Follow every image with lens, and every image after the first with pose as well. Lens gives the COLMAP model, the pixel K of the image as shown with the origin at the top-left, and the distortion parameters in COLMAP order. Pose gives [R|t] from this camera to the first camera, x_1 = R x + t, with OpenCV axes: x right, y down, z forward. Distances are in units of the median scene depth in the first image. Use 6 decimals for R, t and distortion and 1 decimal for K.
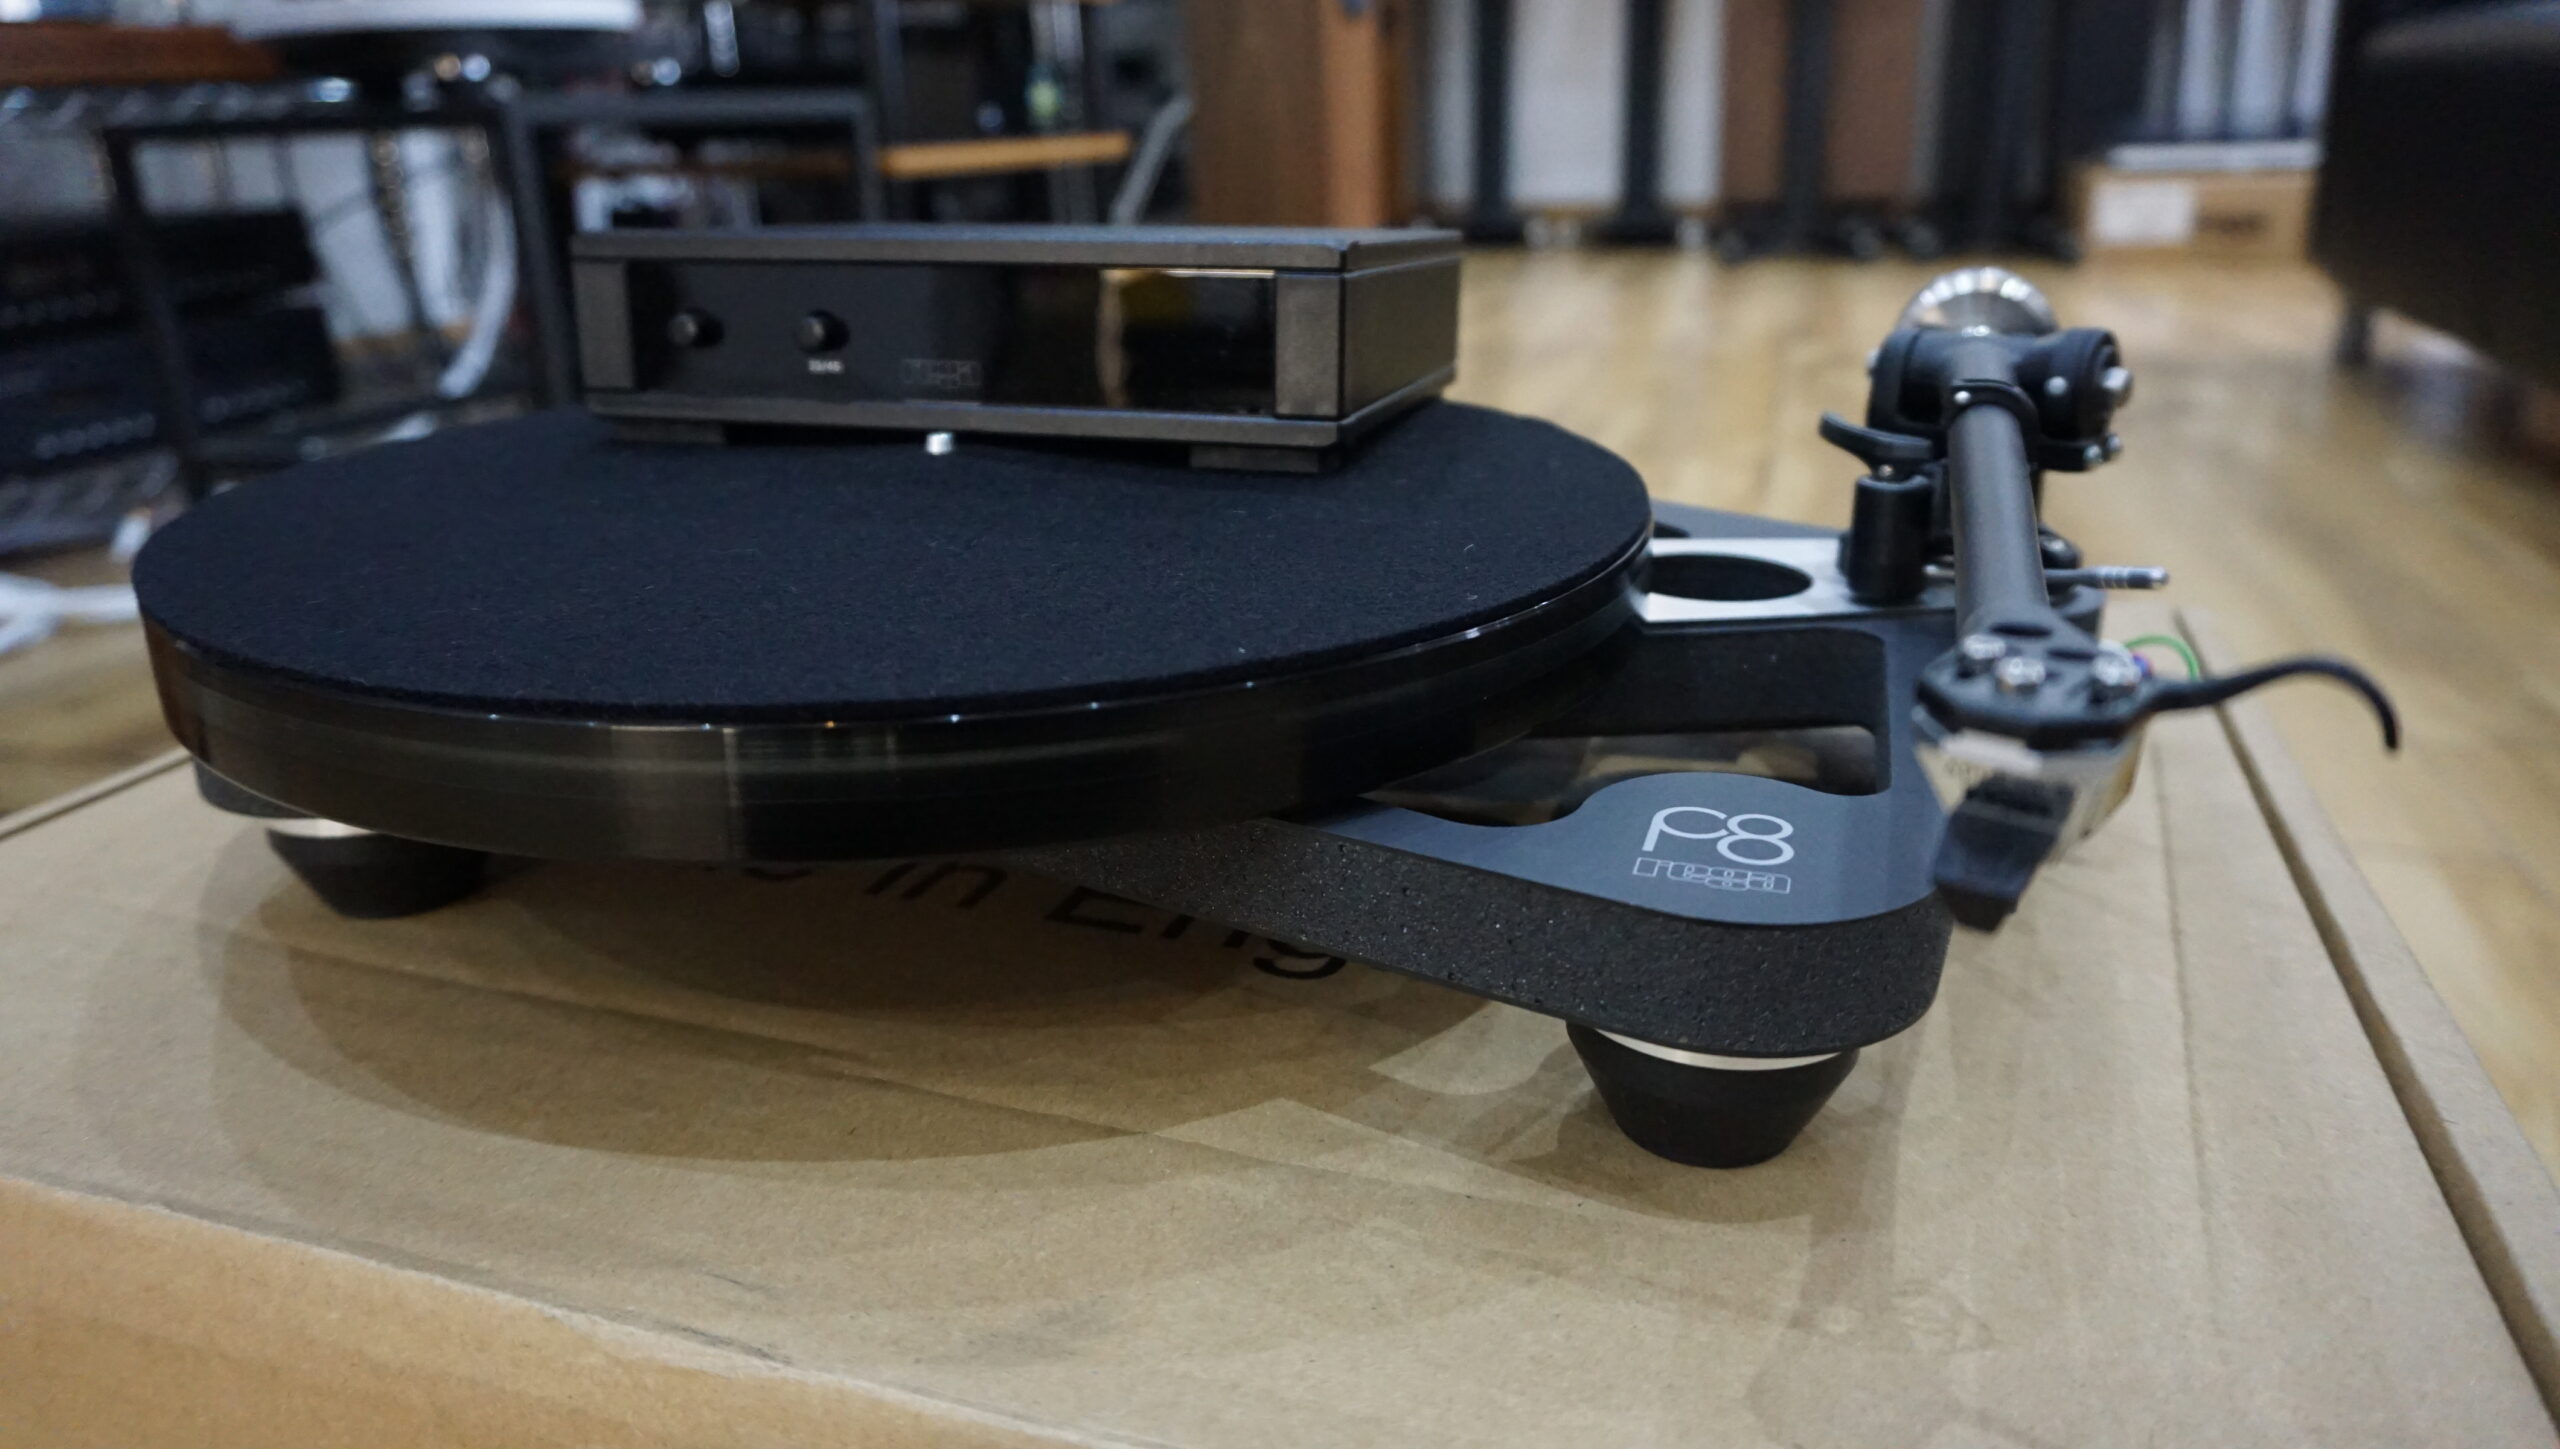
lens RADIAL K [[1785.8, 0, 1296.3], [0, 1785.8, 713.2], [0, 0, 1]] dist [-0.042291, 0.033271]
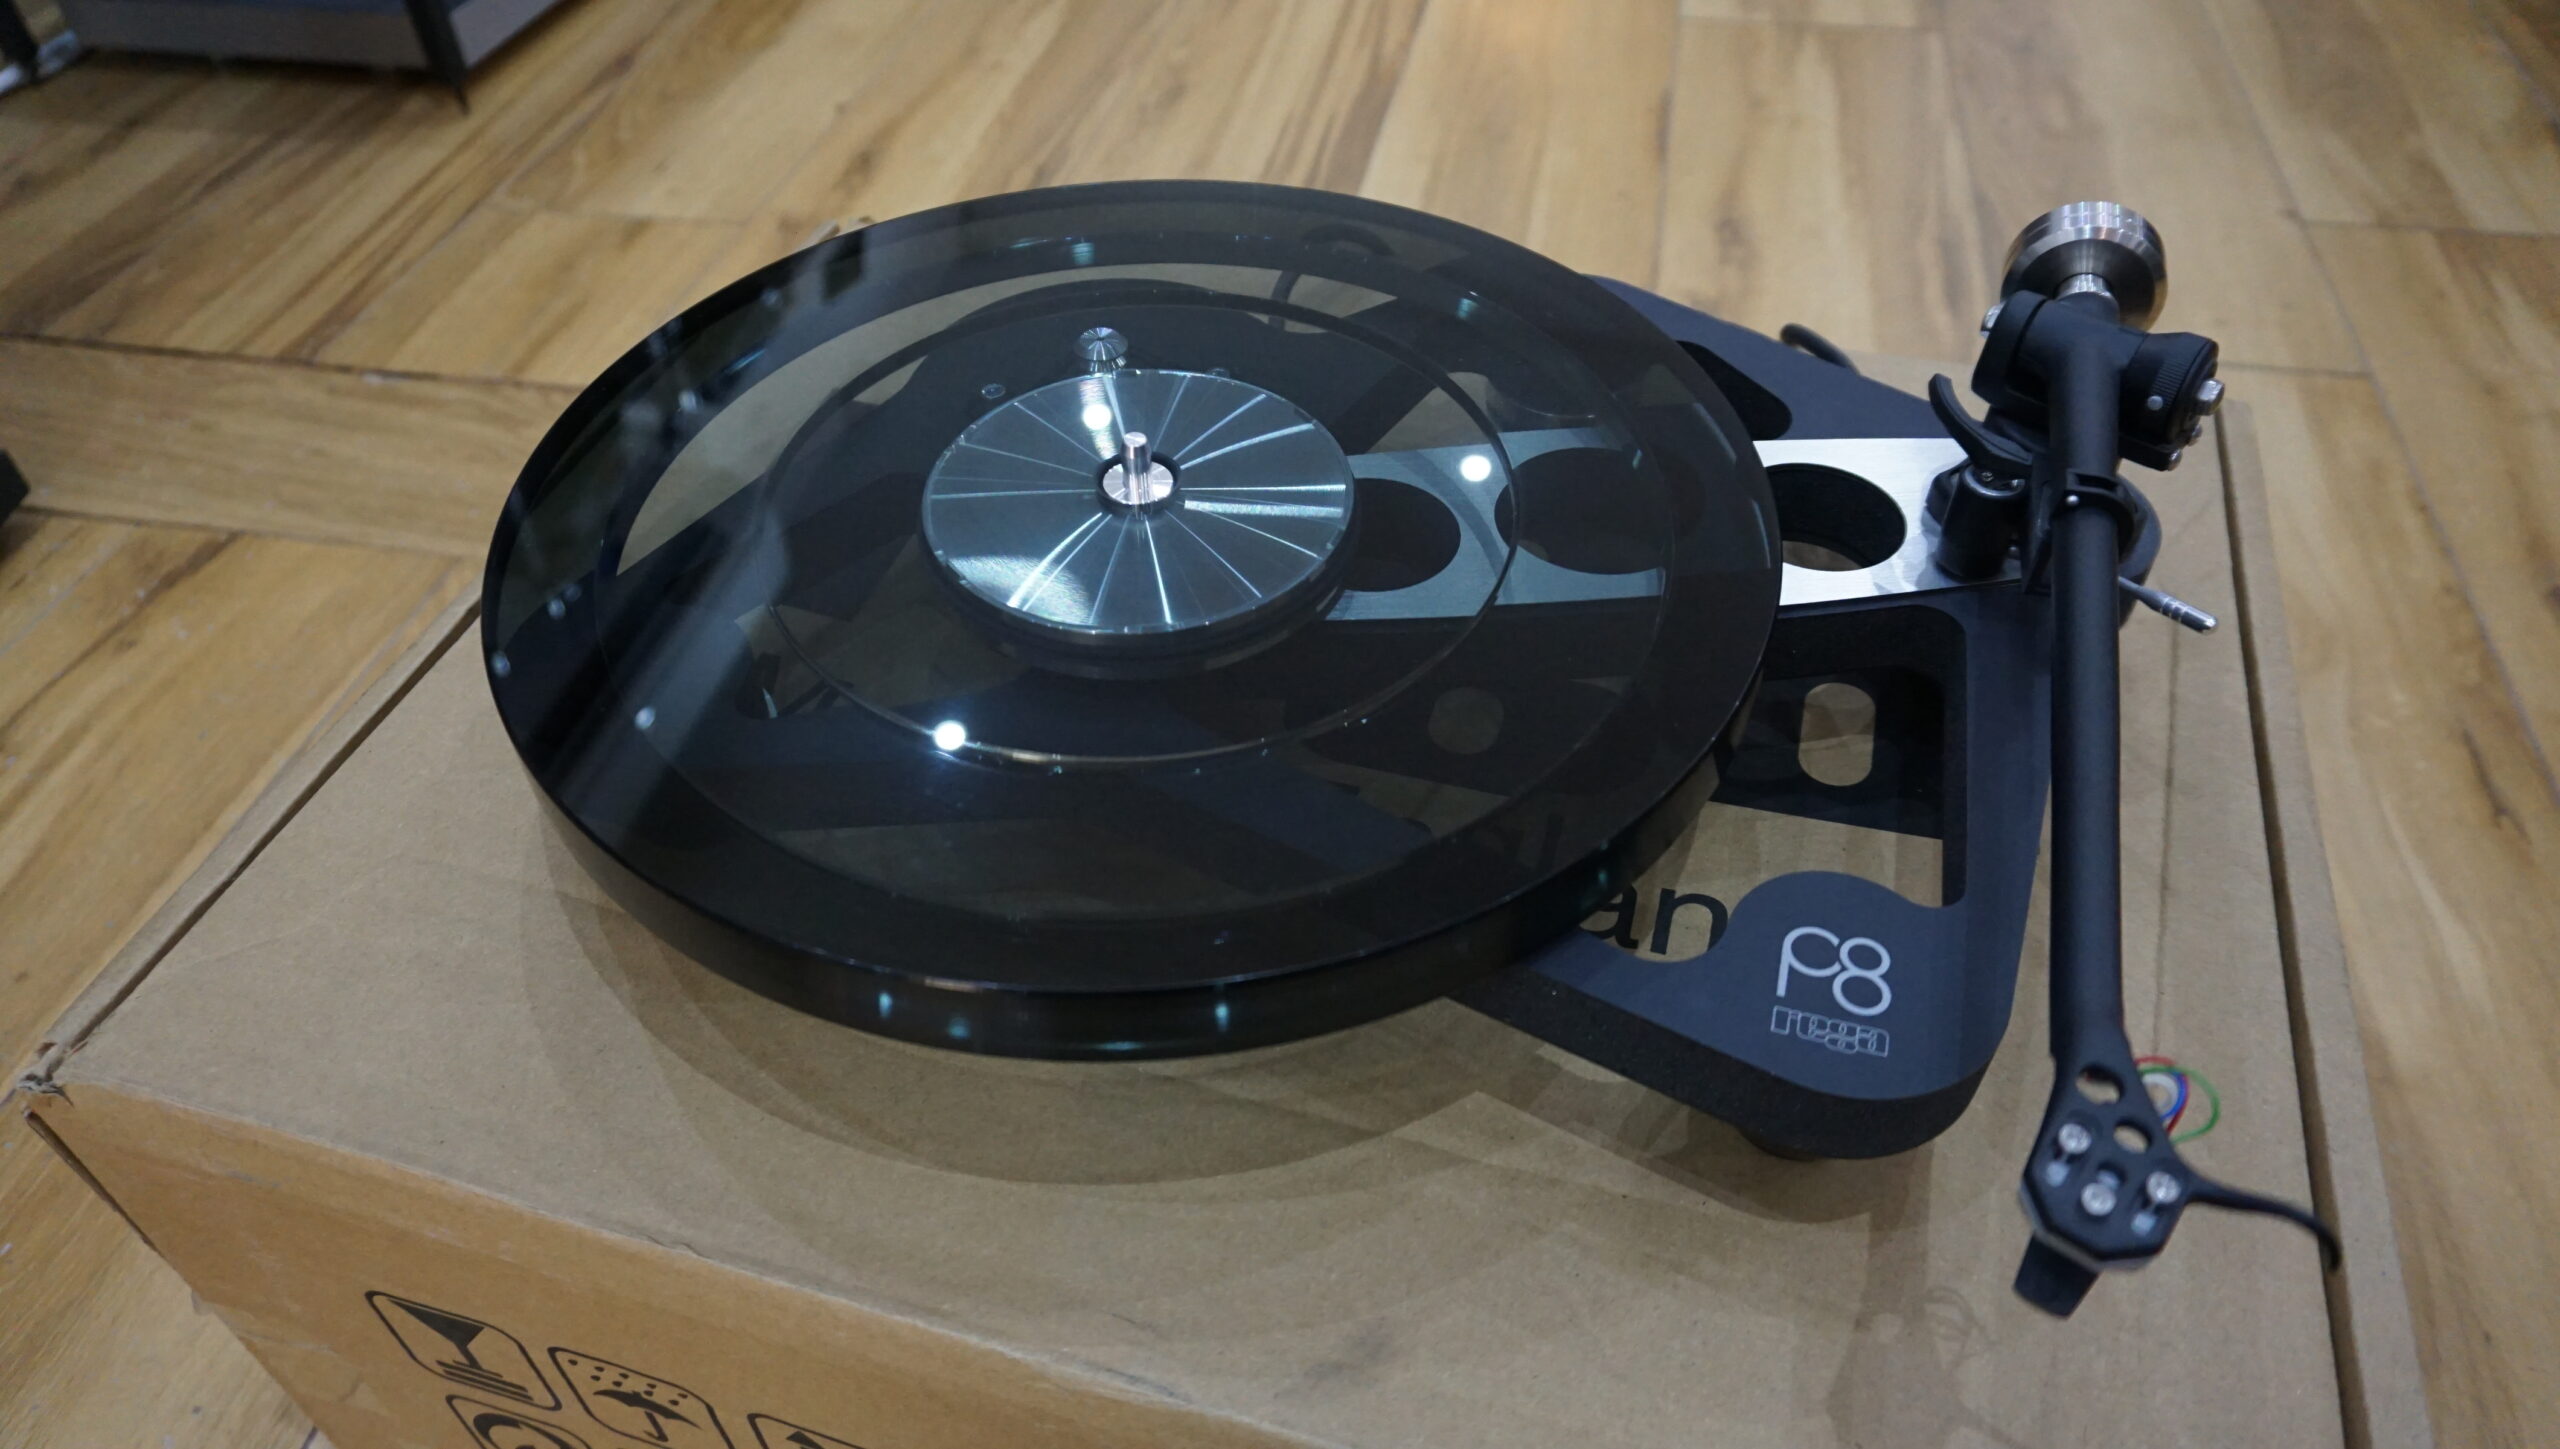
lens RADIAL K [[1785.8, 0, 1274.6], [0, 1785.8, 725.5], [0, 0, 1]] dist [-0.042291, 0.033271]
pose [[0.999479, -0.028754, 0.014650, -0.191551], [0.019220, 0.895062, 0.445527, -0.701082], [-0.025924, -0.445013, 0.895149, -0.076500]]
